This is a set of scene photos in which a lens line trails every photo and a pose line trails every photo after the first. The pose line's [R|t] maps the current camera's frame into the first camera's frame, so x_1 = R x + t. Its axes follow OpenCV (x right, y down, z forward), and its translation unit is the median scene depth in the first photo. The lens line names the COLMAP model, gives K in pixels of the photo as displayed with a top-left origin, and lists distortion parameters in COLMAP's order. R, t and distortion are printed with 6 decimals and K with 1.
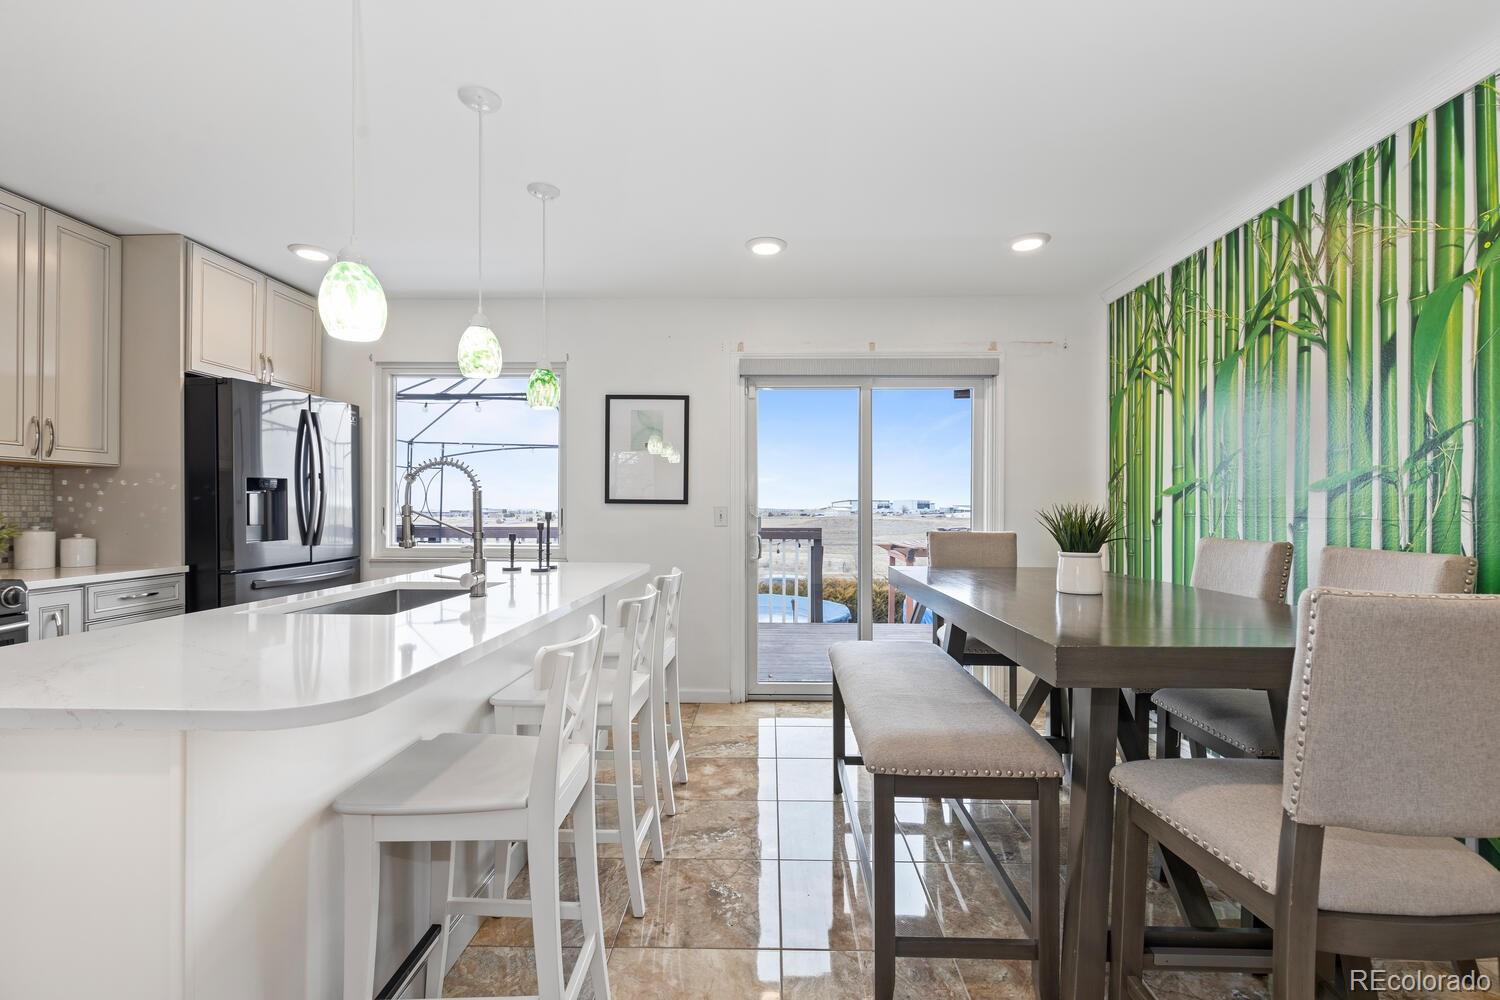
lens RADIAL K [[669.3, 0, 755.8], [0, 669.3, 507.1], [0, 0, 1]] dist [0.005158, -0.001861]
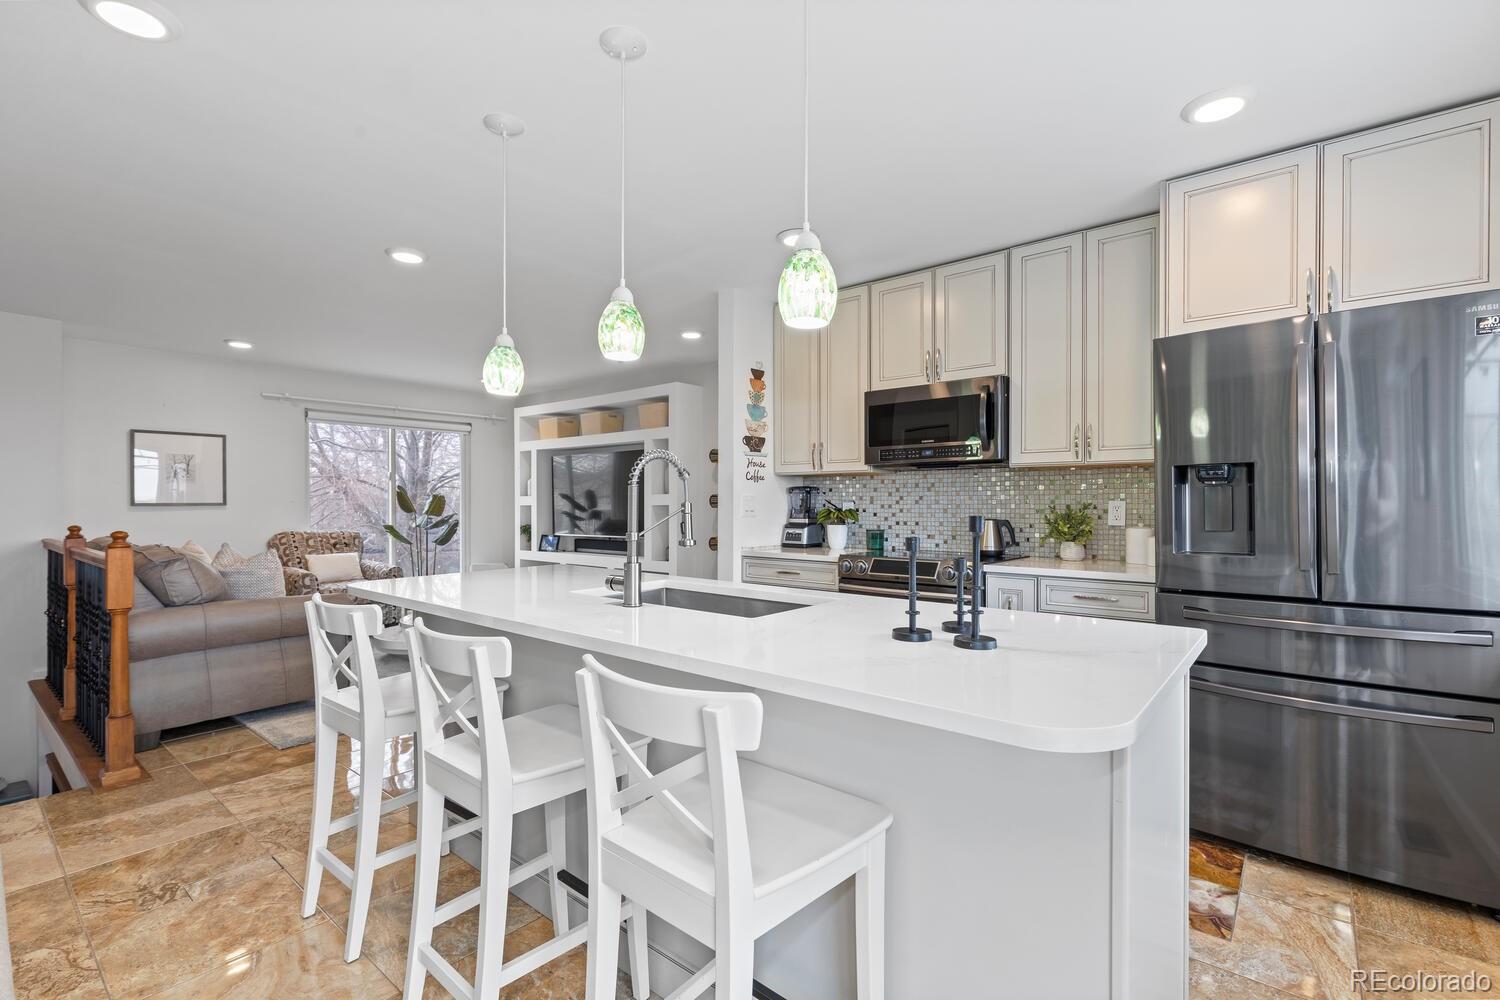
lens RADIAL K [[669.3, 0, 755.4], [0, 669.3, 504.0], [0, 0, 1]] dist [0.005158, -0.001861]
pose [[-0.616312, 0.000682, -0.787502, 0.121491], [-0.002390, 0.999993, 0.002737, -0.003022], [0.787498, 0.003569, -0.616307, 1.140995]]
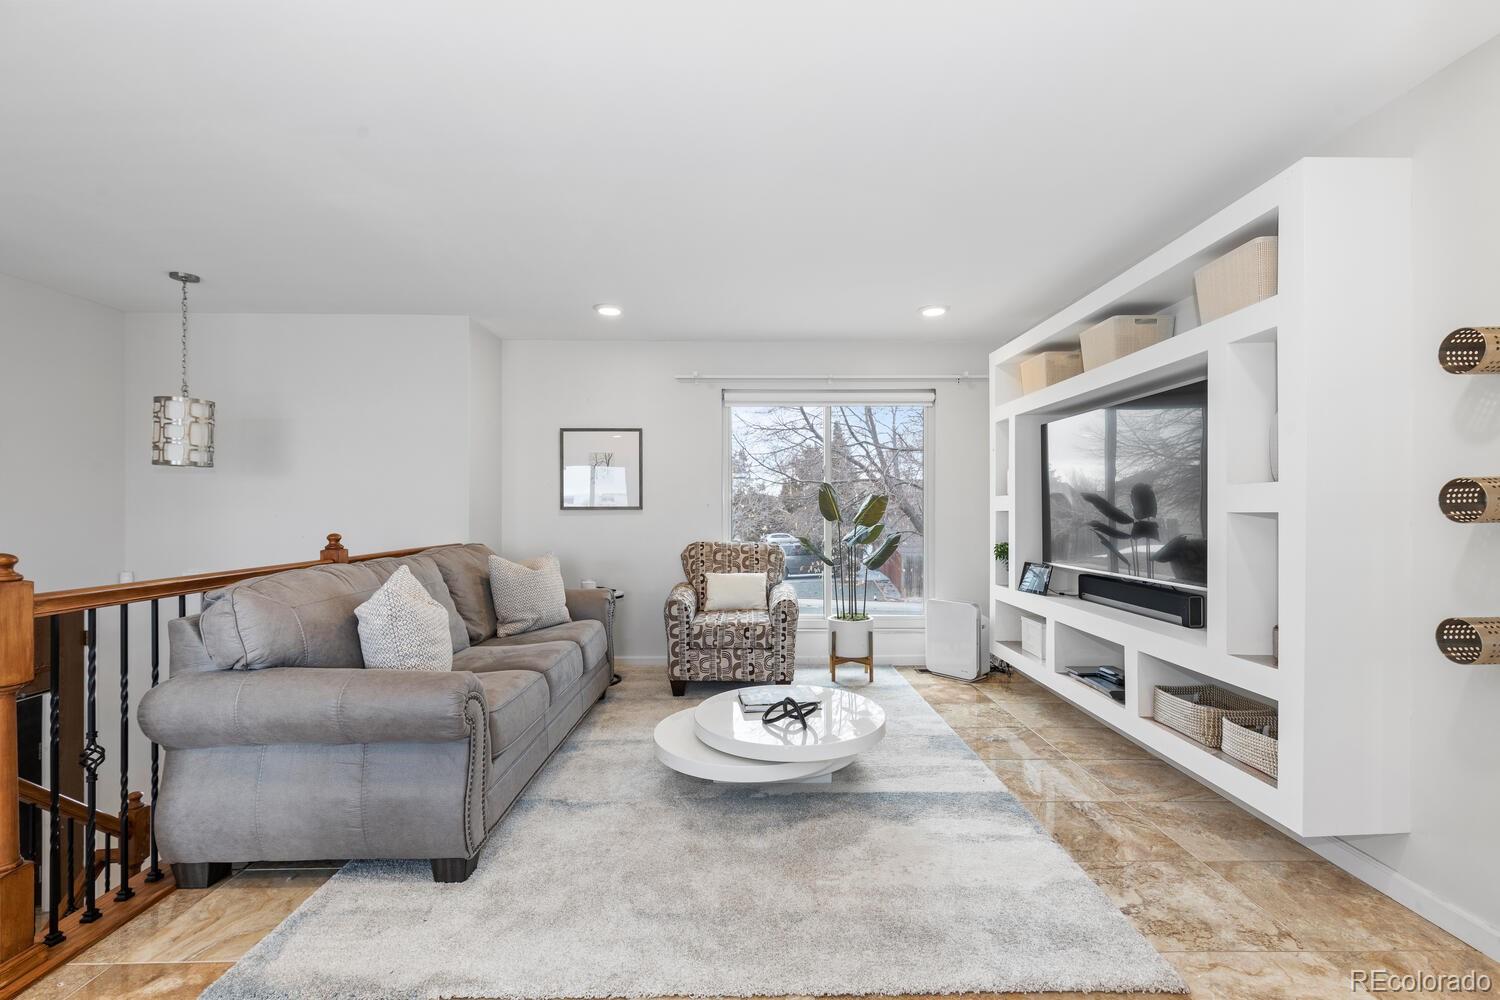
lens RADIAL K [[669.3, 0, 752.4], [0, 669.3, 504.8], [0, 0, 1]] dist [0.005158, -0.001861]
pose [[-0.999349, -0.001114, -0.036057, -0.660690], [-0.001117, 0.999999, 0.000074, -0.001516], [0.036057, 0.000115, -0.999350, 0.441467]]
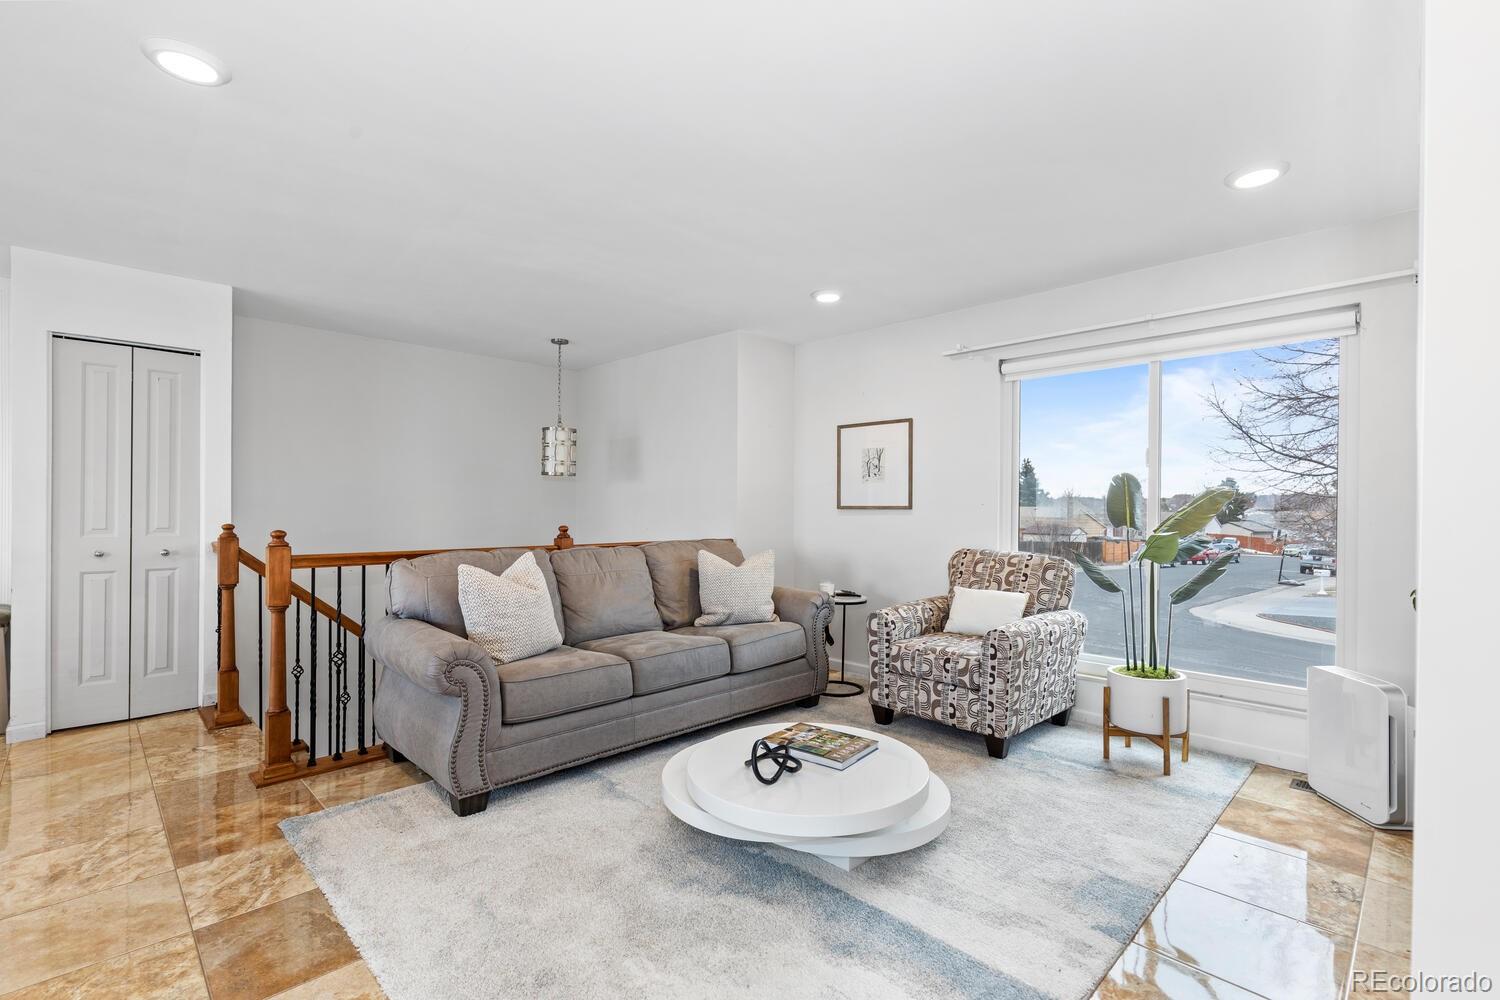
lens RADIAL K [[669.3, 0, 749.3], [0, 669.3, 512.4], [0, 0, 1]] dist [0.005158, -0.001861]
pose [[-0.721597, -0.011405, 0.692220, -1.207878], [-0.003919, 0.999916, 0.012389, -0.000054], [-0.692303, 0.006227, -0.721580, 0.092581]]
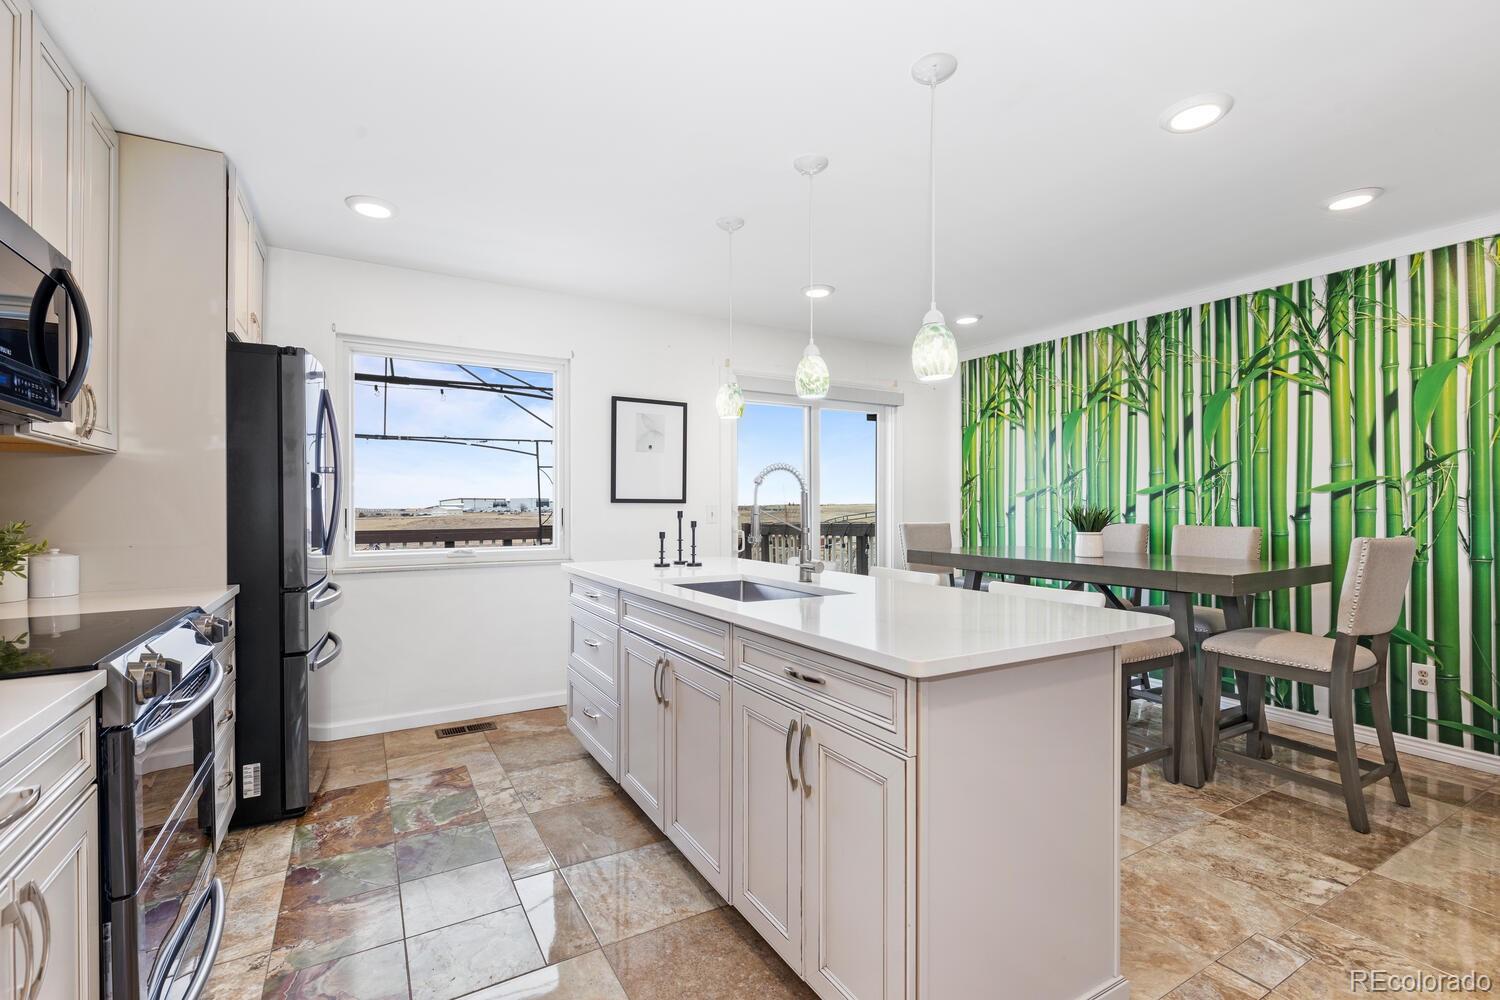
lens RADIAL K [[669.3, 0, 755.2], [0, 669.3, 506.8], [0, 0, 1]] dist [0.005158, -0.001861]
pose [[0.849684, -0.005509, 0.527263, -0.762586], [0.004465, 0.999985, 0.003252, -0.002363], [-0.527273, -0.000409, 0.849696, 0.027875]]
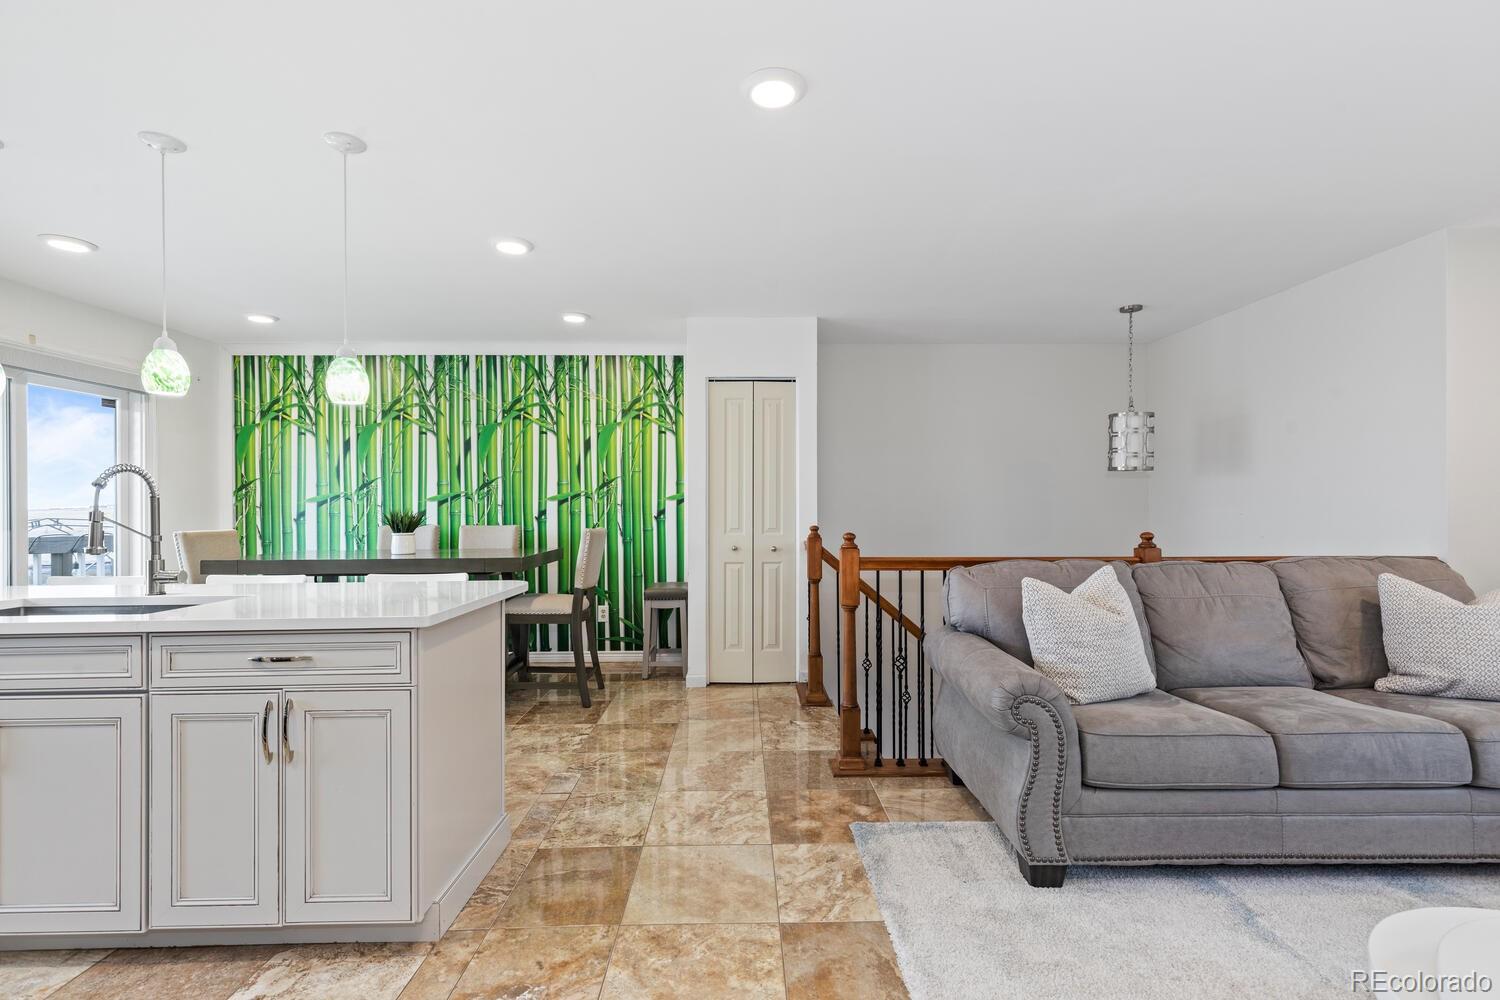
lens RADIAL K [[669.3, 0, 753.5], [0, 669.3, 503.7], [0, 0, 1]] dist [0.005158, -0.001861]
pose [[-0.042618, 0.003111, 0.999087, -1.055528], [0.007446, 0.999968, -0.002796, -0.002394], [-0.999064, 0.007320, -0.042640, 0.053718]]
